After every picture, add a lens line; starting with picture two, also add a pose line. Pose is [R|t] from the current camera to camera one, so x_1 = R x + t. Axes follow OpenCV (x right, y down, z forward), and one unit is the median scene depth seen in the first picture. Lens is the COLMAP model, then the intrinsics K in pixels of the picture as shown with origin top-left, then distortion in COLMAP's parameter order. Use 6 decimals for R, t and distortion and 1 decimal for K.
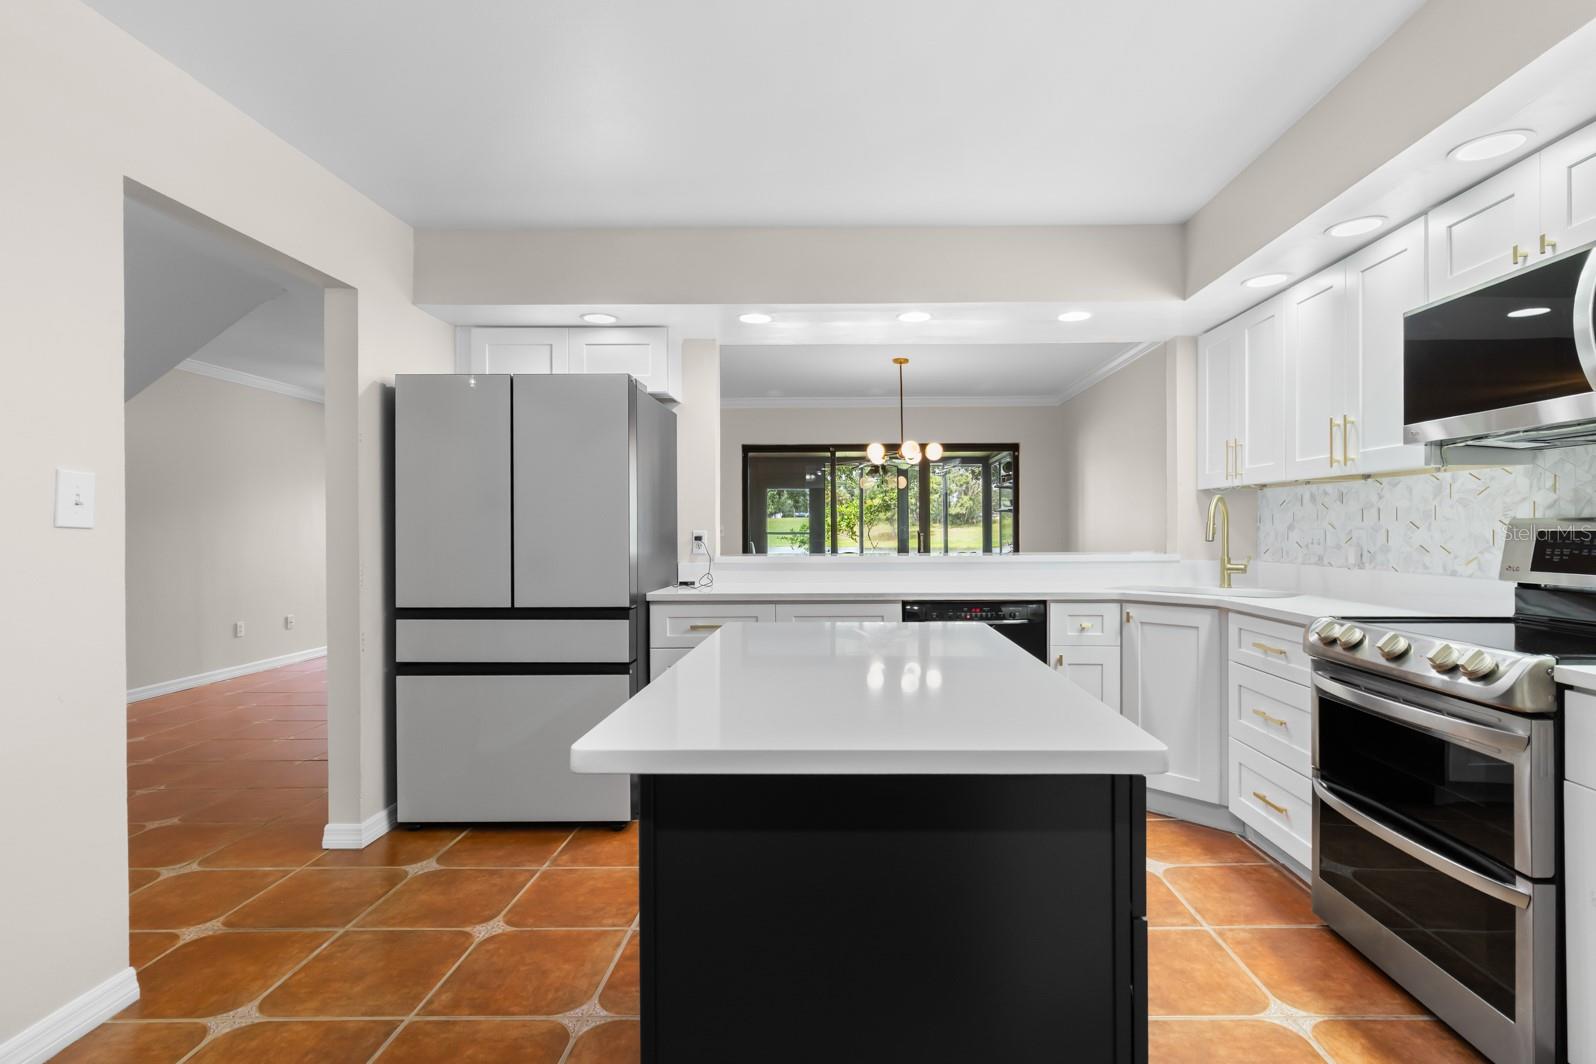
lens RADIAL K [[791.9, 0, 840.5], [0, 791.9, 529.8], [0, 0, 1]] dist [-0.000320, -0.000033]
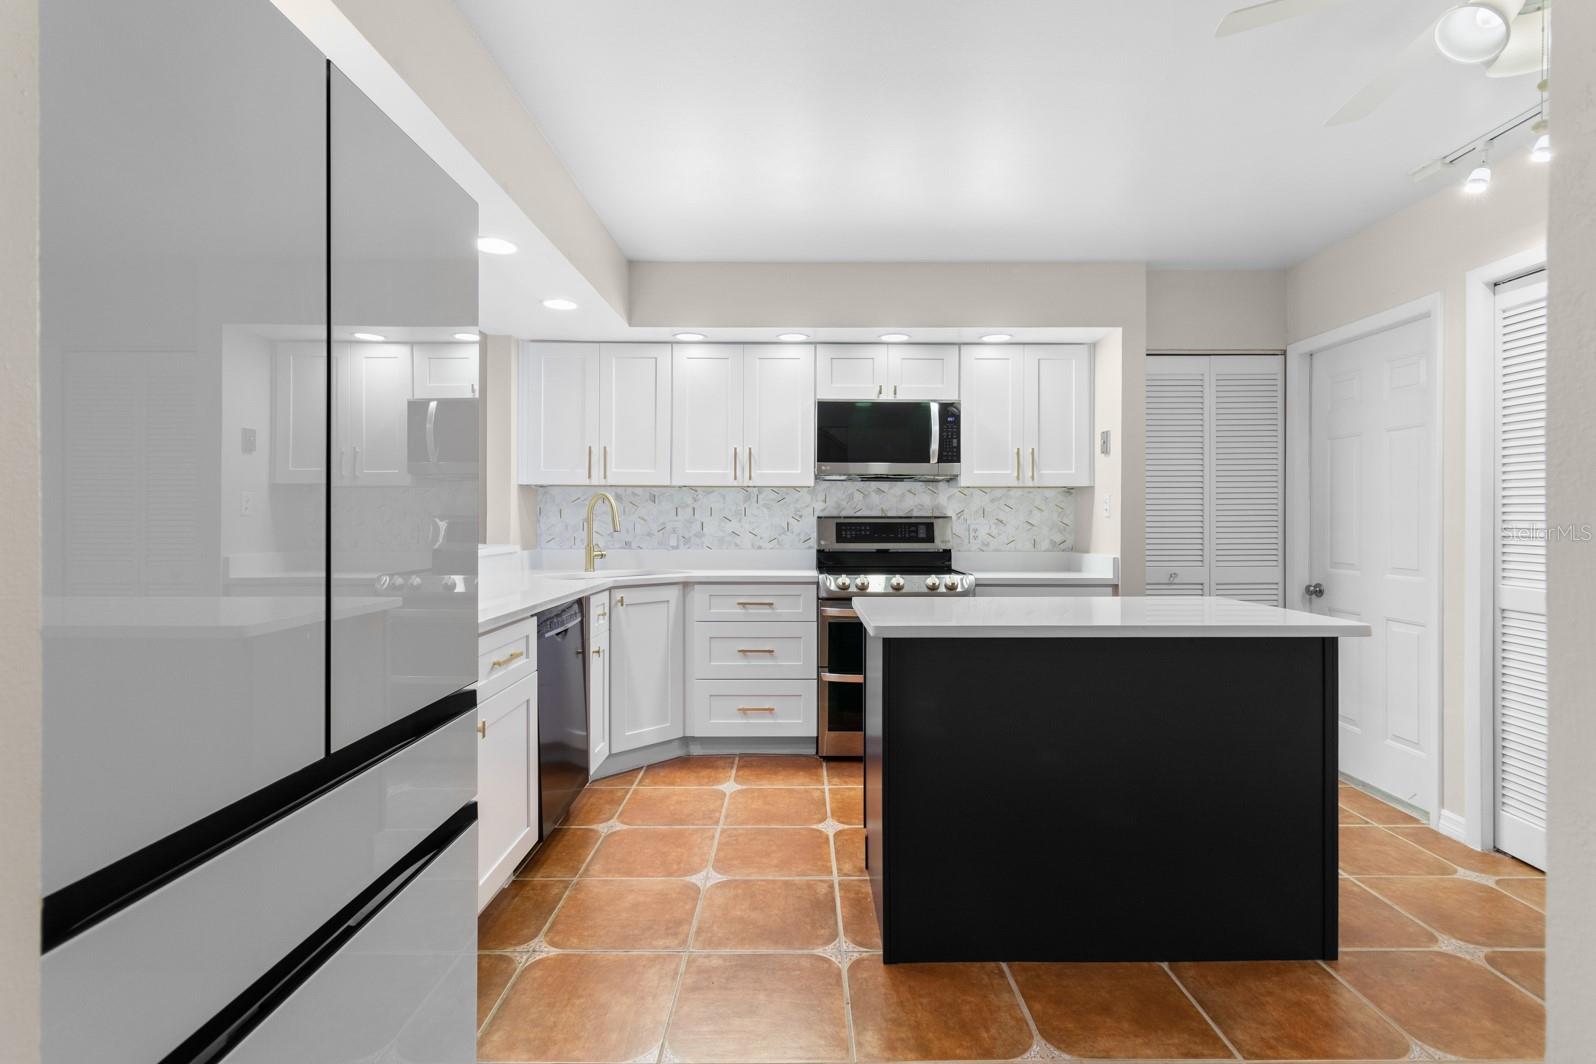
lens RADIAL K [[759.8, 0, 818.8], [0, 759.8, 516.3], [0, 0, 1]] dist [-0.000588, 0.000212]
pose [[-0.021970, 0.004671, 0.999748, -0.831081], [-0.000564, 0.999989, -0.004684, -0.004824], [-0.999758, -0.000666, -0.021967, 0.884490]]
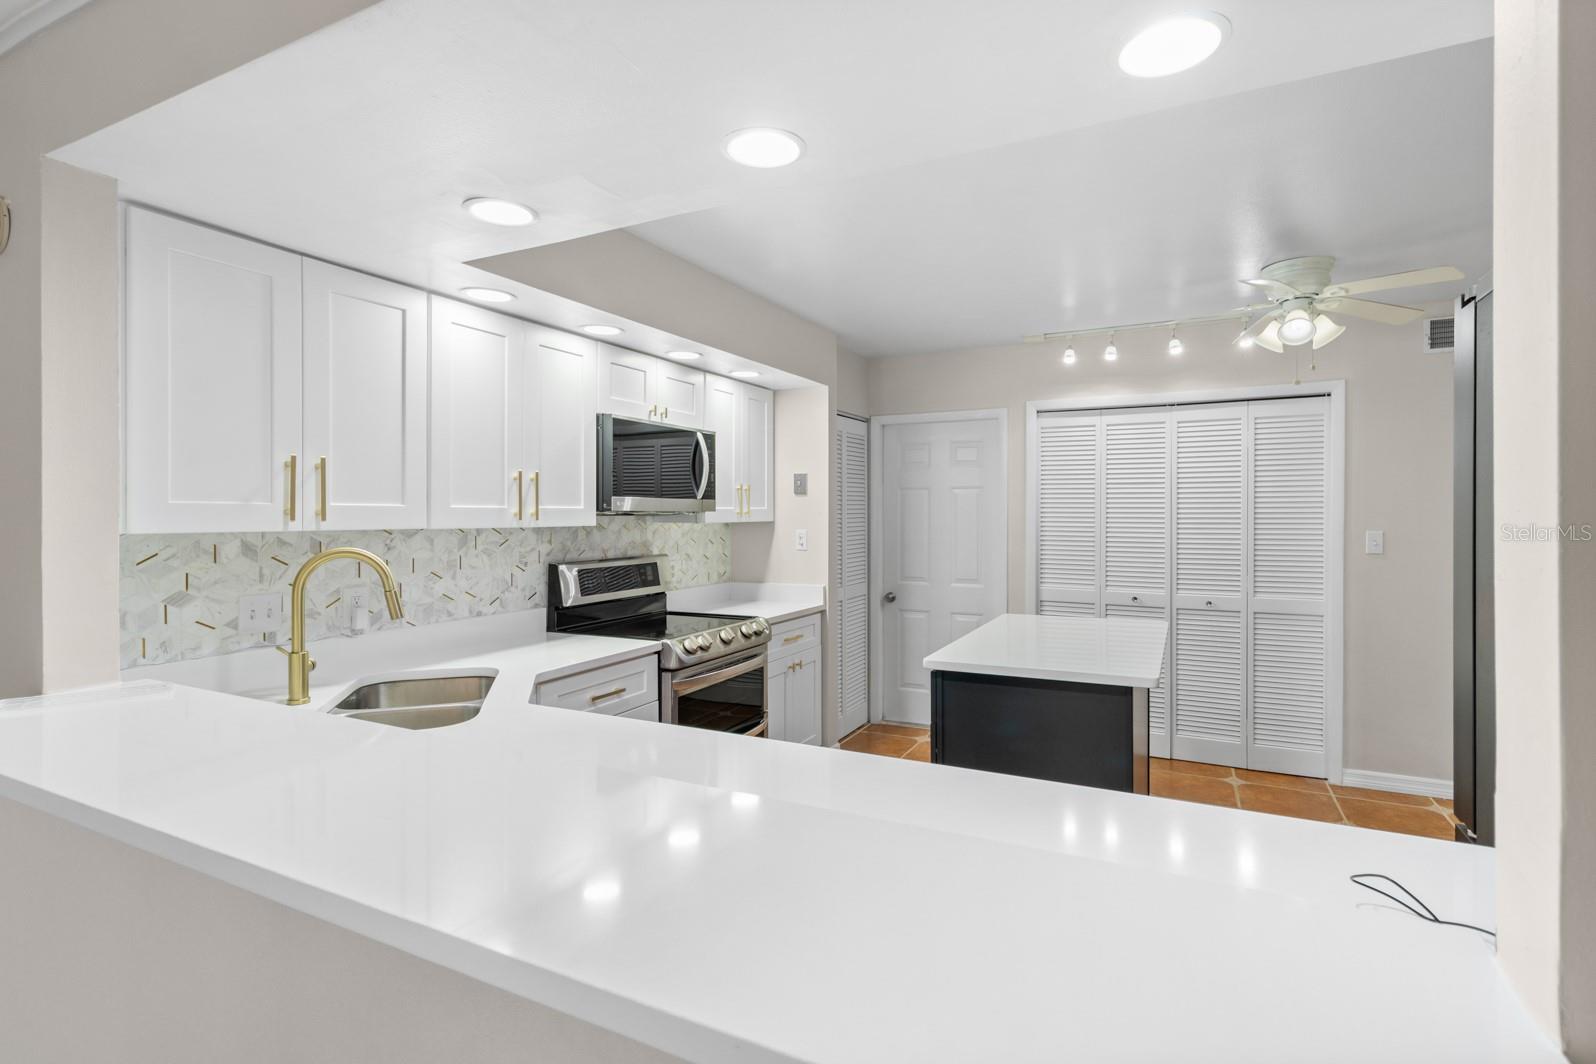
lens RADIAL K [[759.8, 0, 818.8], [0, 759.8, 516.3], [0, 0, 1]] dist [-0.000588, 0.000212]
pose [[-0.902364, 0.000777, 0.430974, -0.141423], [0.002757, 0.999988, 0.003971, -0.087747], [-0.430966, 0.004771, -0.902356, 1.733485]]
